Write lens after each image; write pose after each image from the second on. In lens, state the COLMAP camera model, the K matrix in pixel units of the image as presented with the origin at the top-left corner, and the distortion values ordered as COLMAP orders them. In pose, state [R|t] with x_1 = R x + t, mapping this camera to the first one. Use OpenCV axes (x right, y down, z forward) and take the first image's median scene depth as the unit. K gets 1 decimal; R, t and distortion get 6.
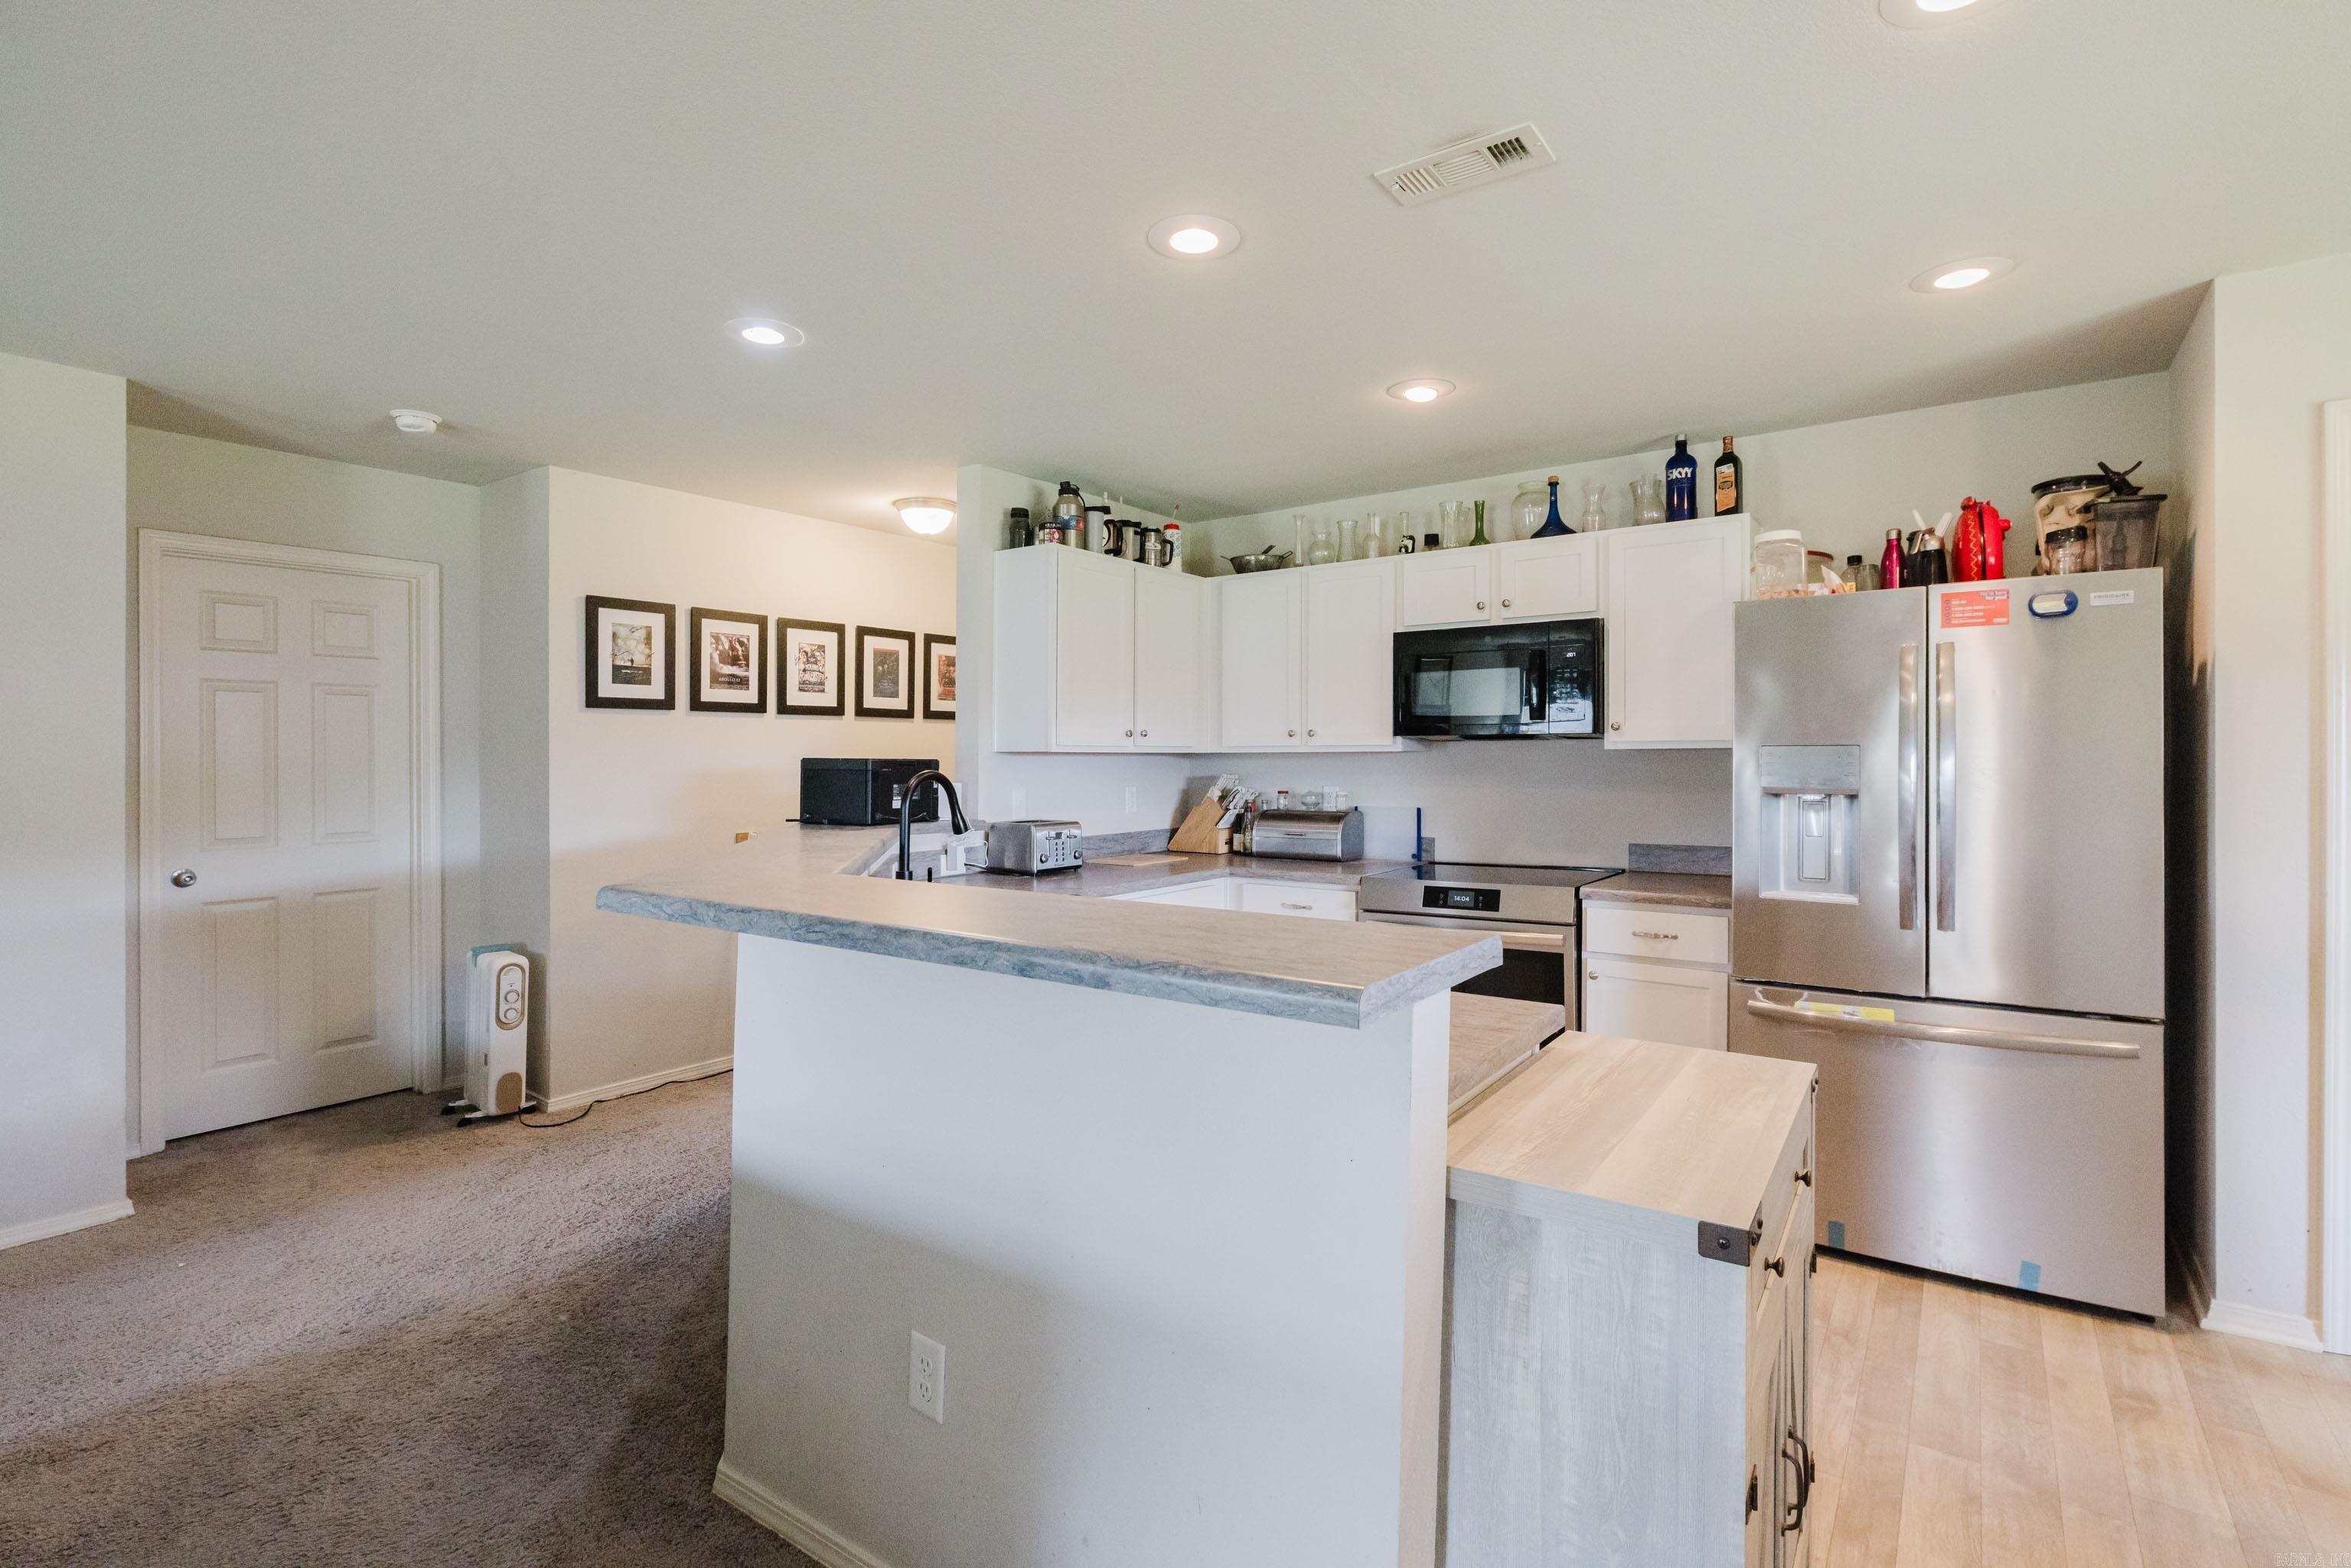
lens RADIAL K [[1132.3, 0, 1190.1], [0, 1132.3, 743.9], [0, 0, 1]] dist [-0.002279, 0.000997]
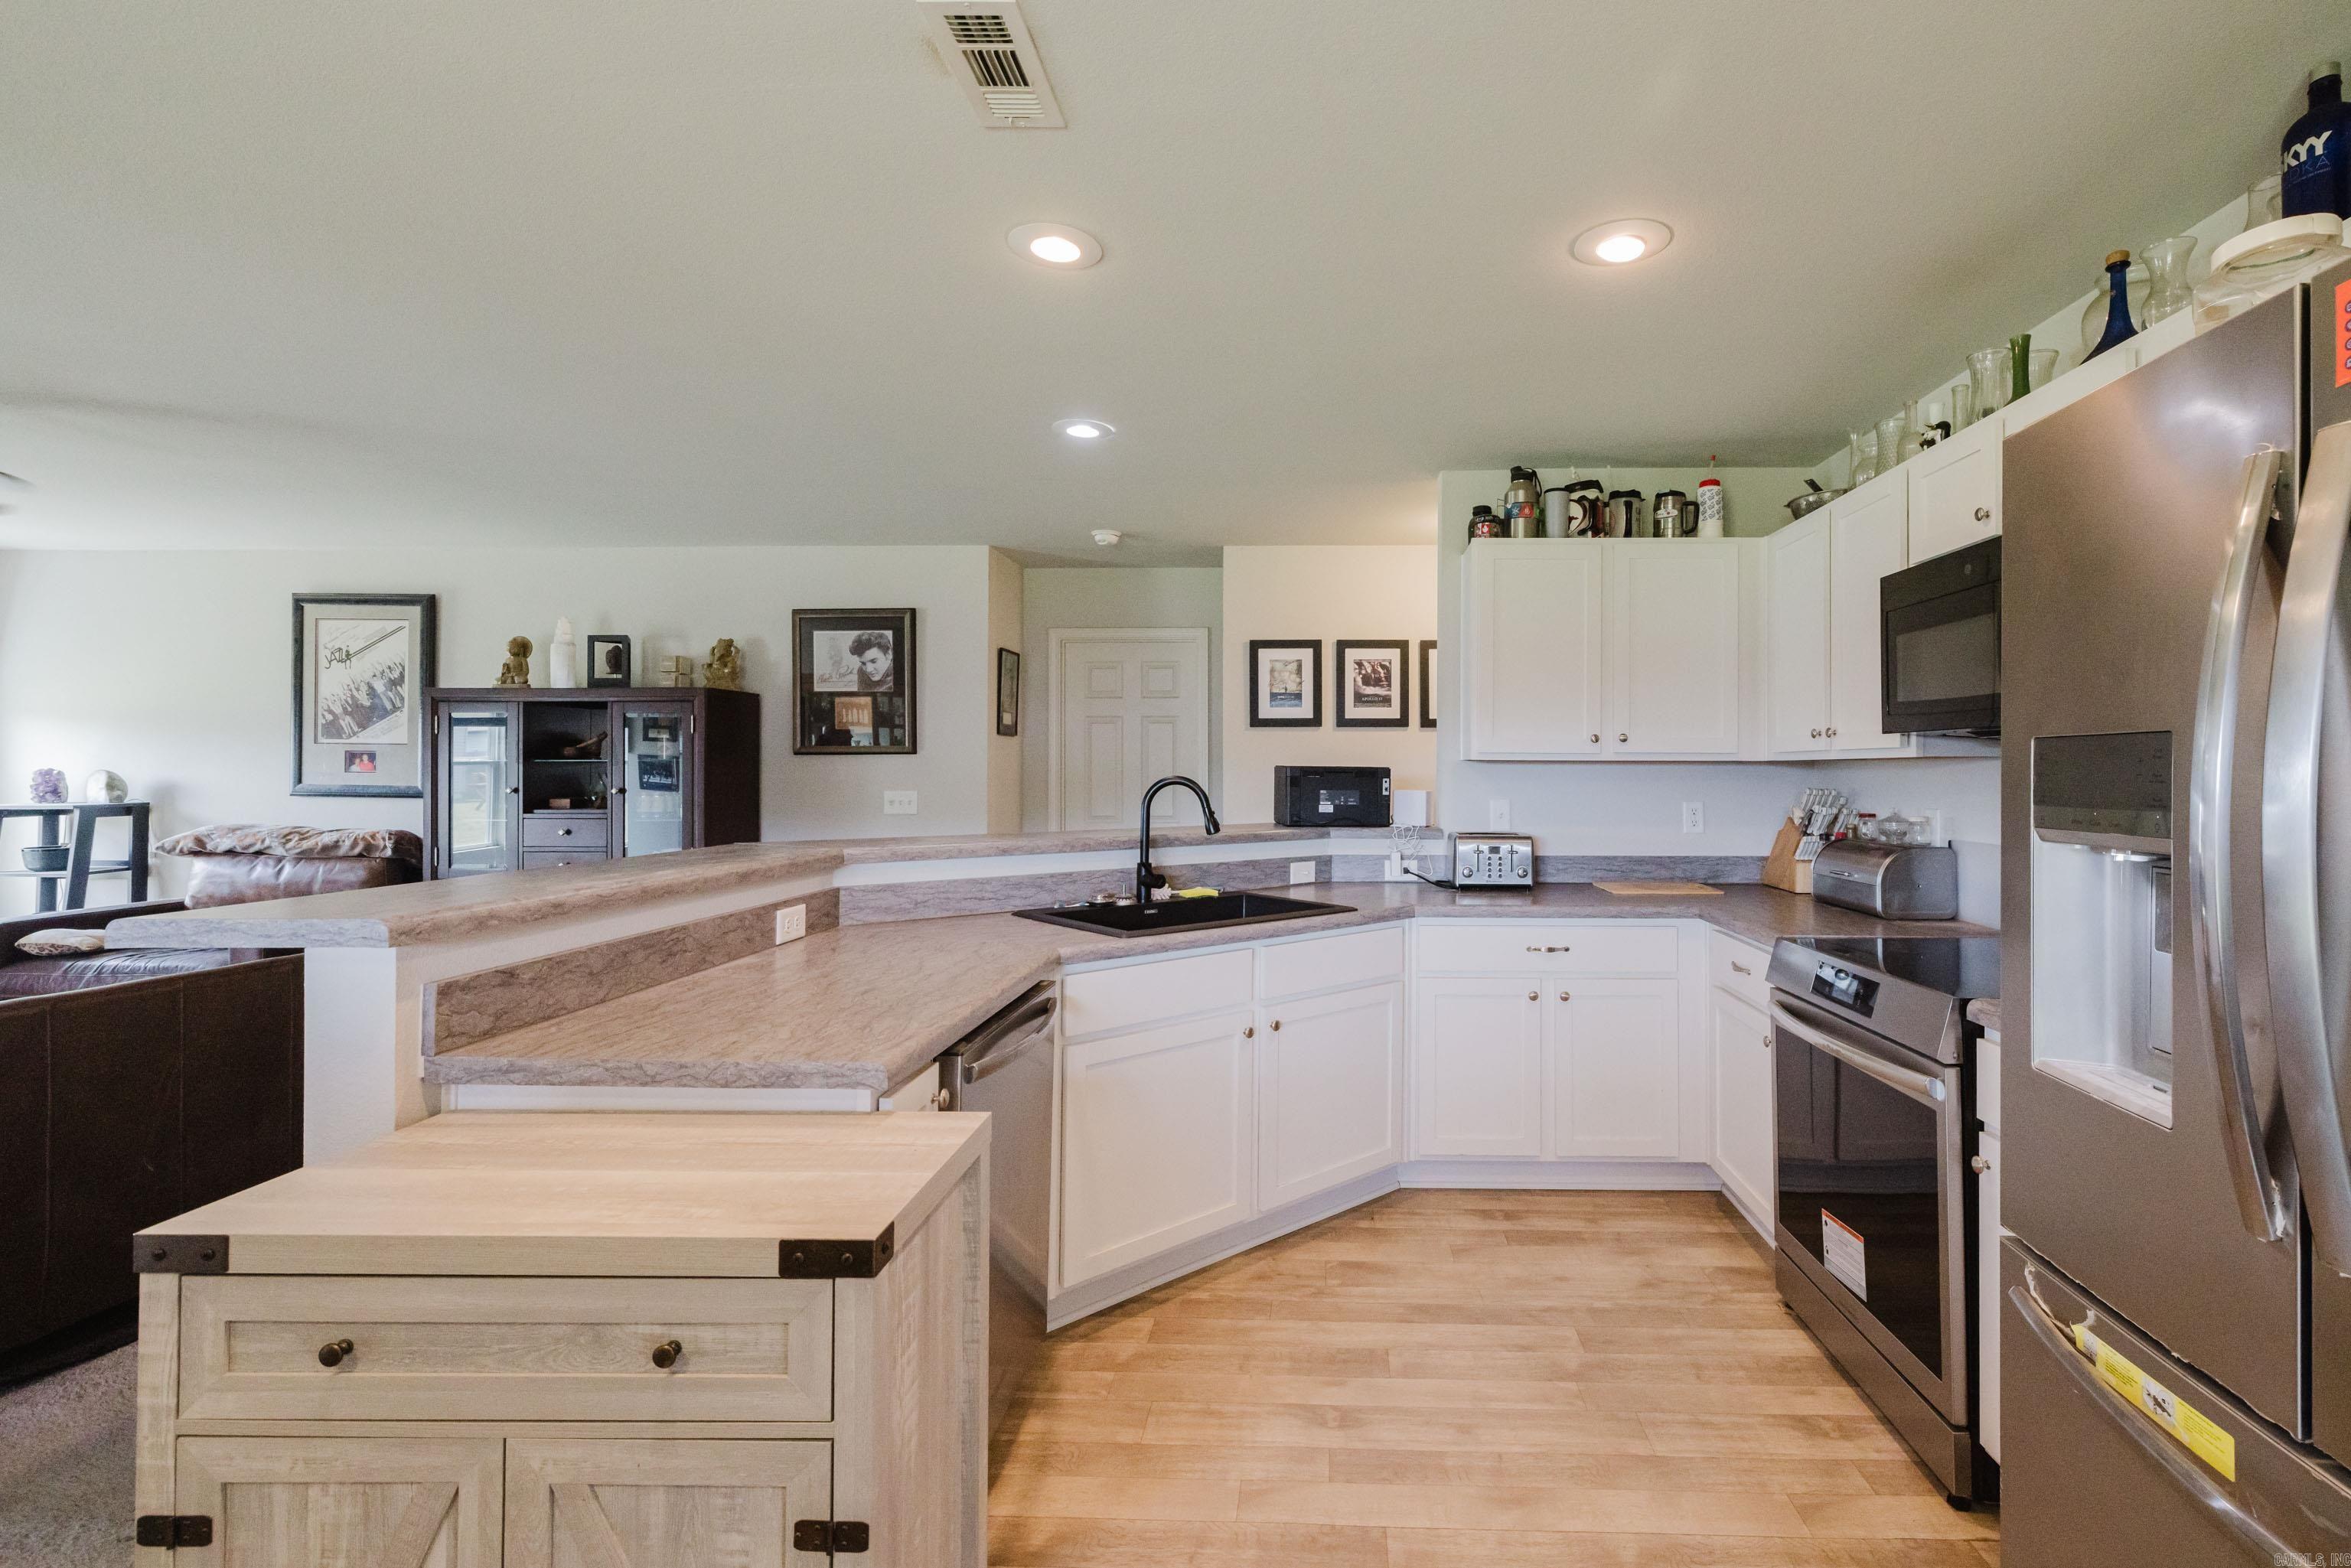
lens RADIAL K [[1049.1, 0, 1270.5], [0, 1049.1, 780.1], [0, 0, 1]] dist [0.002676, 0.000735]
pose [[0.554167, 0.014383, -0.832281, 0.445249], [0.005754, 0.999761, 0.021109, 0.003308], [0.832385, -0.016487, 0.553952, 0.322918]]
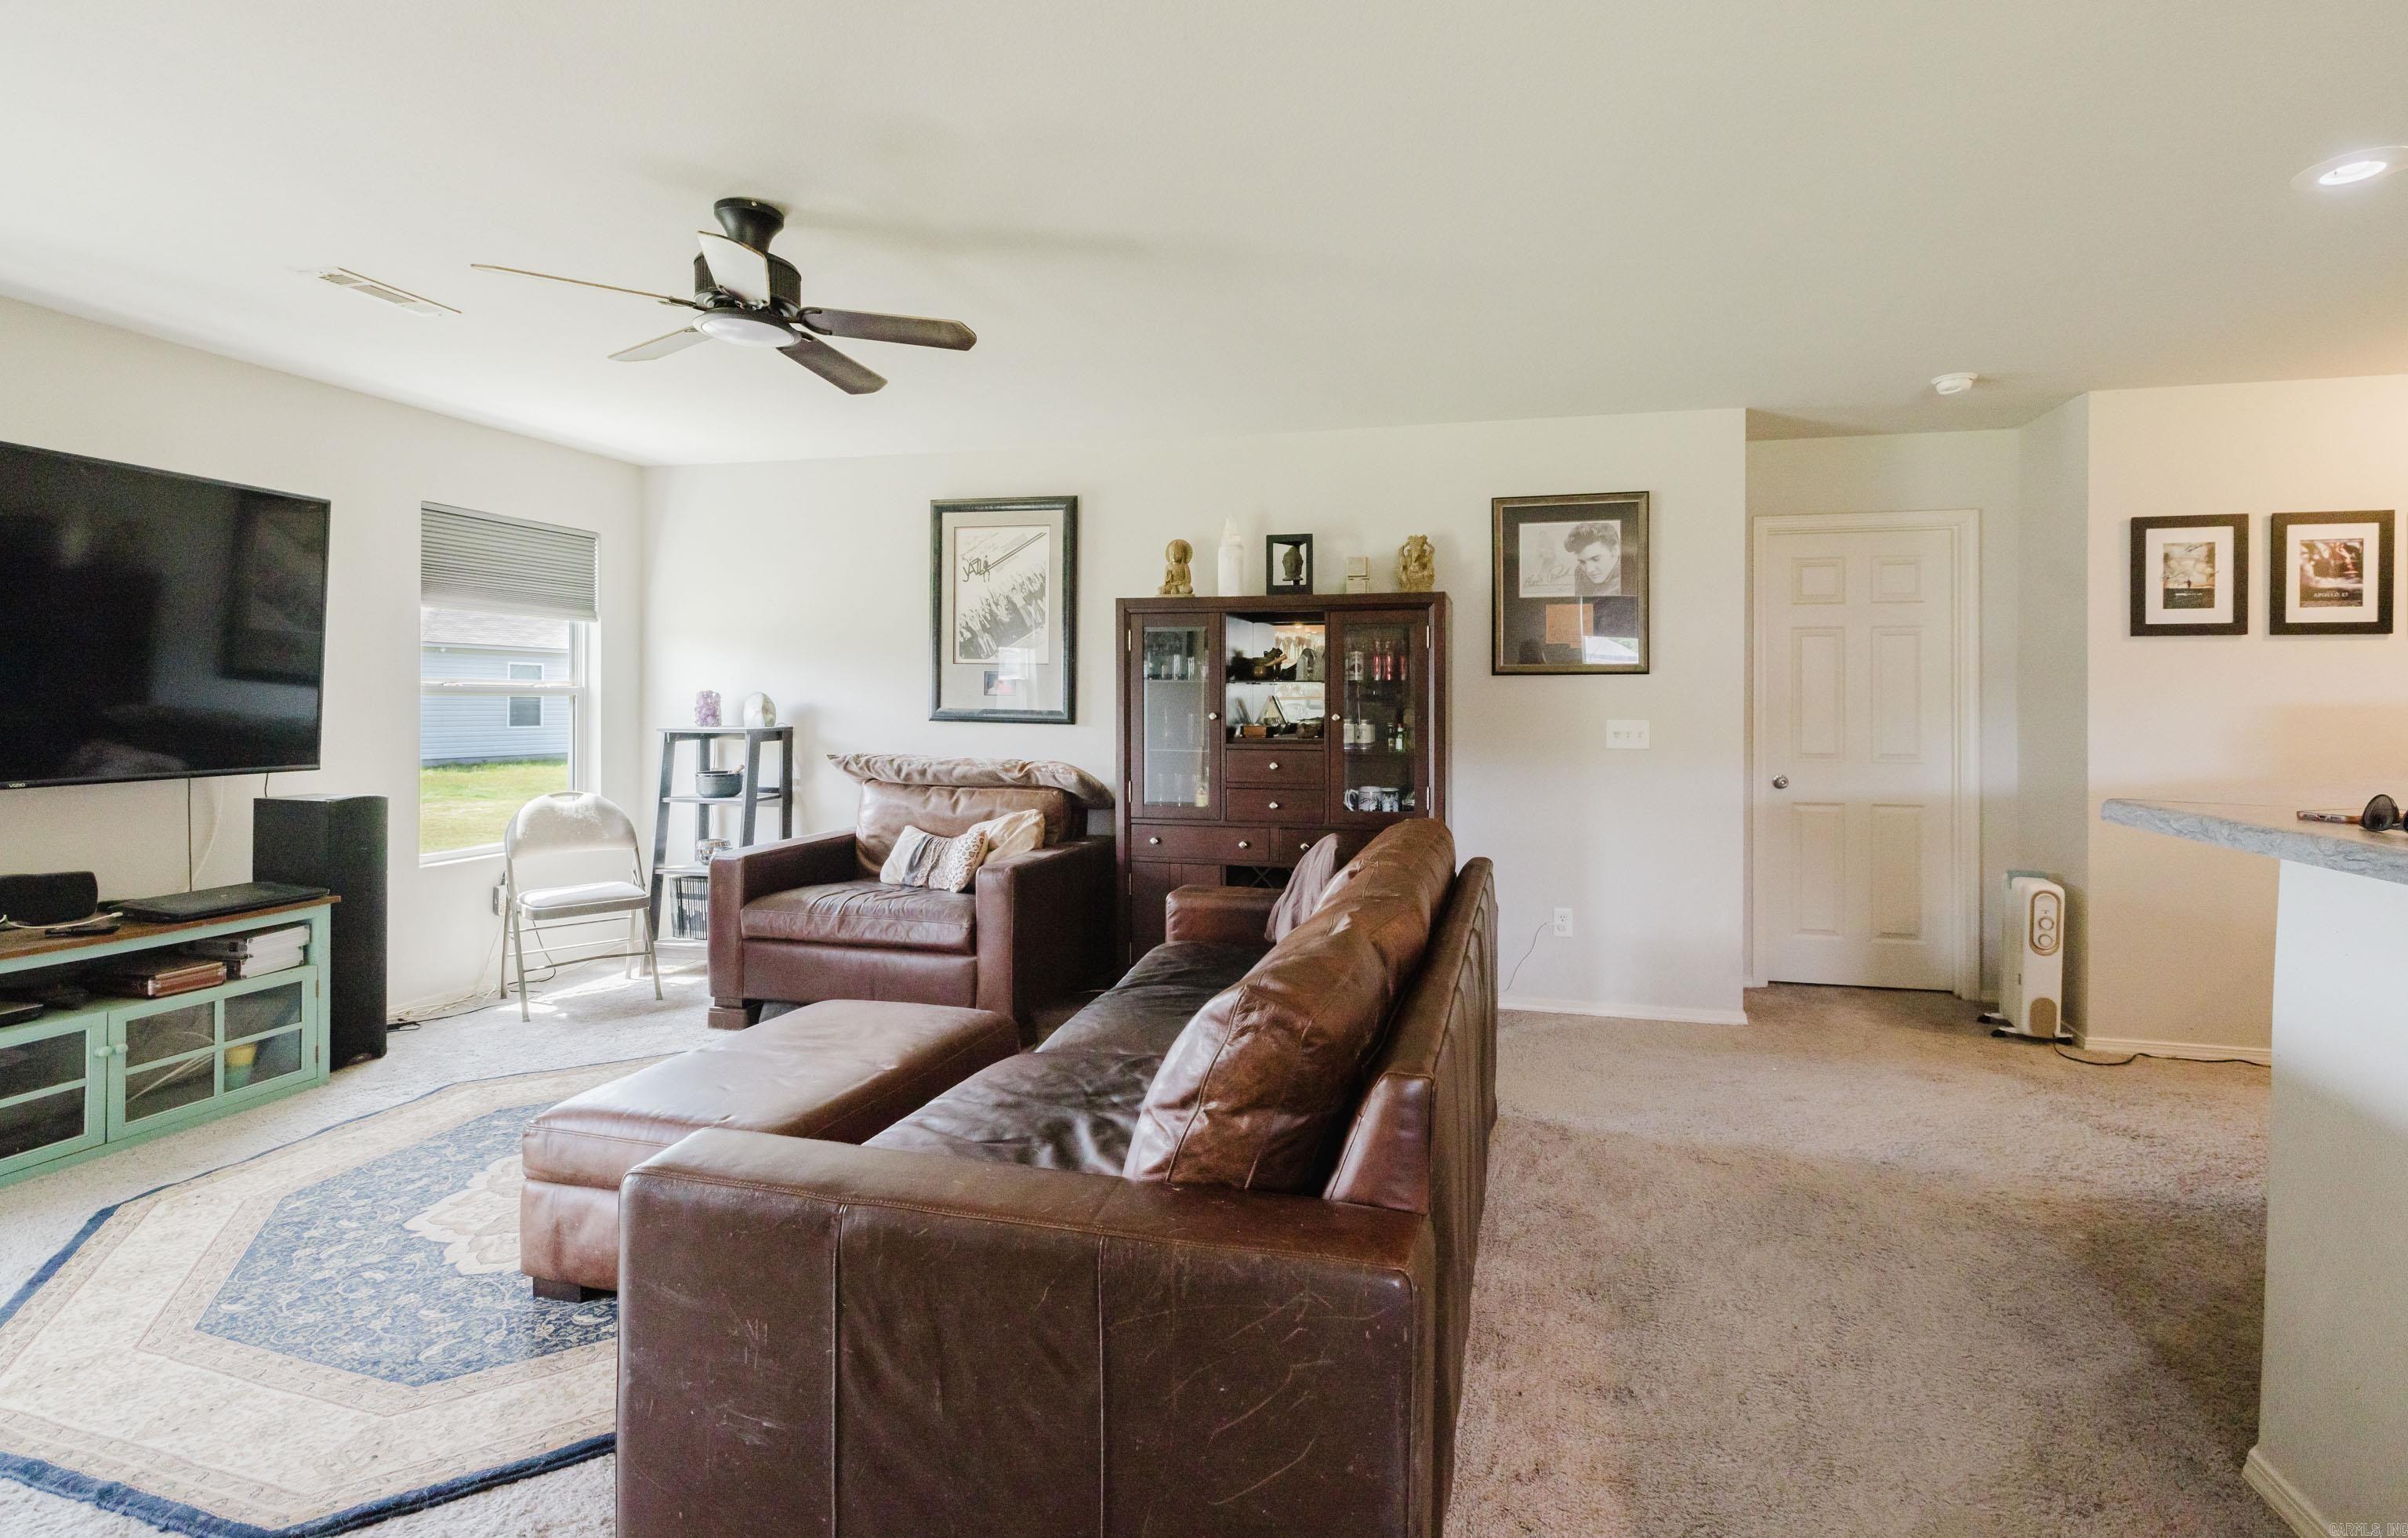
lens RADIAL K [[1076.6, 0, 1254.1], [0, 1076.6, 721.0], [0, 0, 1]] dist [0.001616, -0.000136]
pose [[0.375270, 0.026363, -0.926541, 0.032150], [0.005266, 0.999519, 0.030572, 0.007574], [0.926901, -0.016352, 0.374950, -0.028119]]
